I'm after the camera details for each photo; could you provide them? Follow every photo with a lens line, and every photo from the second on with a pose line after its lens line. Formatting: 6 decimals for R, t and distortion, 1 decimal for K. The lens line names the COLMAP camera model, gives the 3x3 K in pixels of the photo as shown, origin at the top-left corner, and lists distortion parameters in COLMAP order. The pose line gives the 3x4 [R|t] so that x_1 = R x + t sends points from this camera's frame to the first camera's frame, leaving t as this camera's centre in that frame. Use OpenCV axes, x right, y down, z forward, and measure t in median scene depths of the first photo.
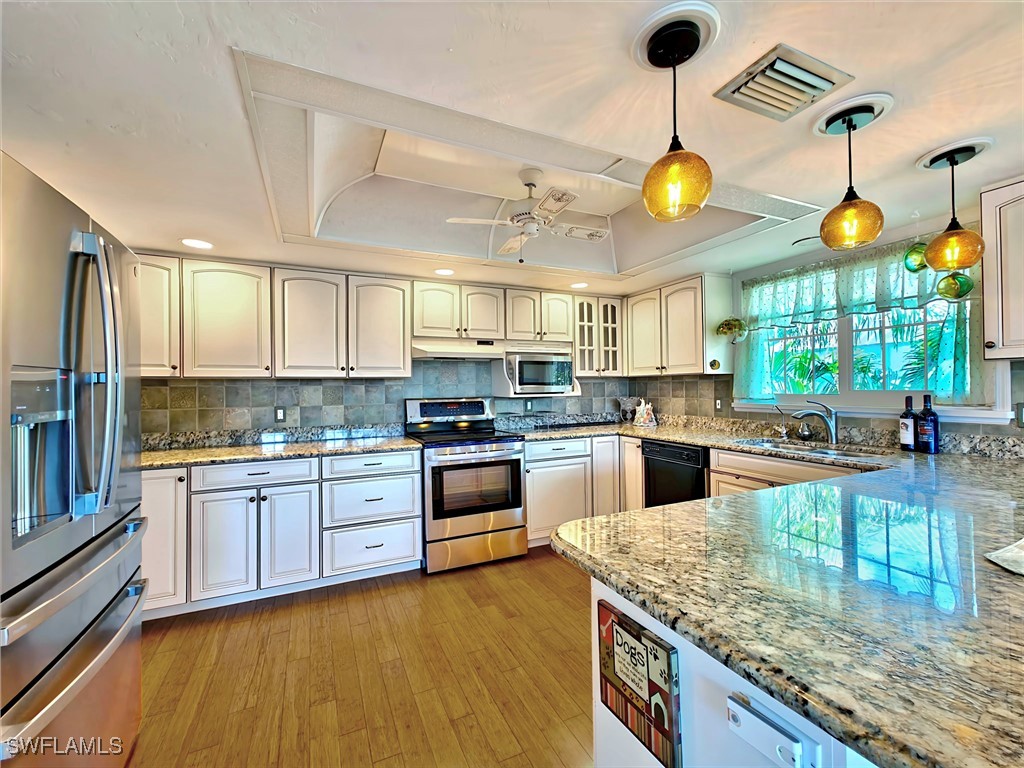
lens RADIAL K [[440.8, 0, 515.8], [0, 440.8, 382.9], [0, 0, 1]] dist [0.003298, -0.000051]
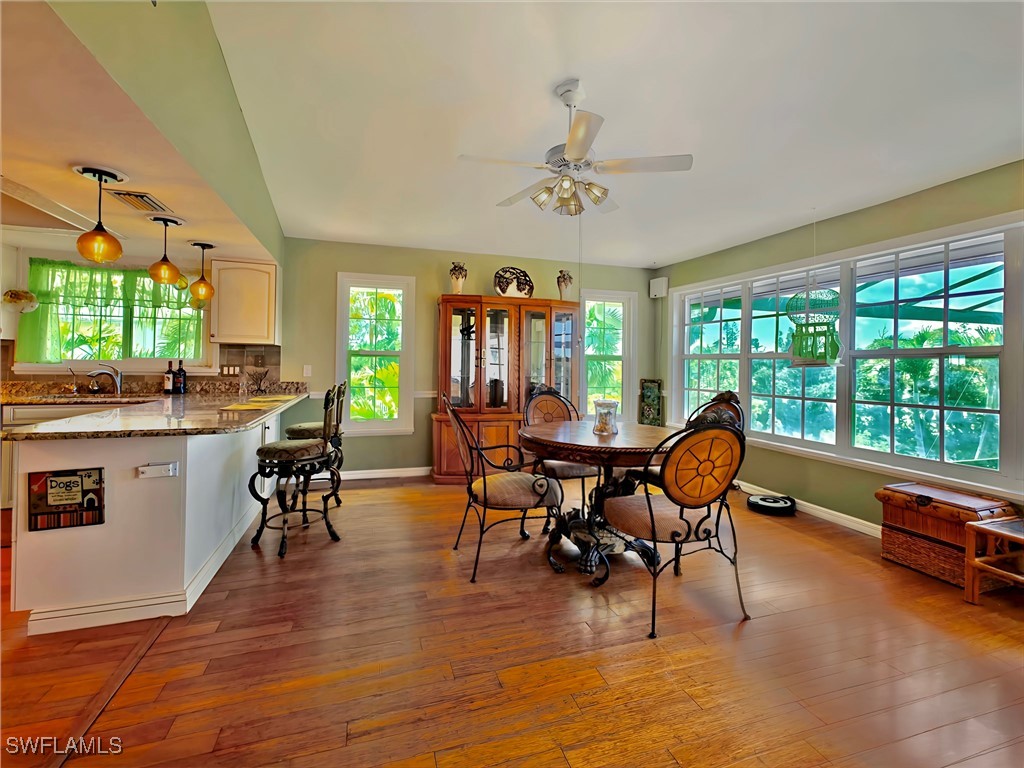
lens RADIAL K [[440.8, 0, 507.5], [0, 440.8, 361.7], [0, 0, 1]] dist [0.003298, -0.000051]
pose [[0.130799, 0.020091, 0.991205, -0.621332], [-0.027882, 0.999474, -0.016580, 0.025123], [-0.991017, -0.025469, 0.131291, -0.501881]]
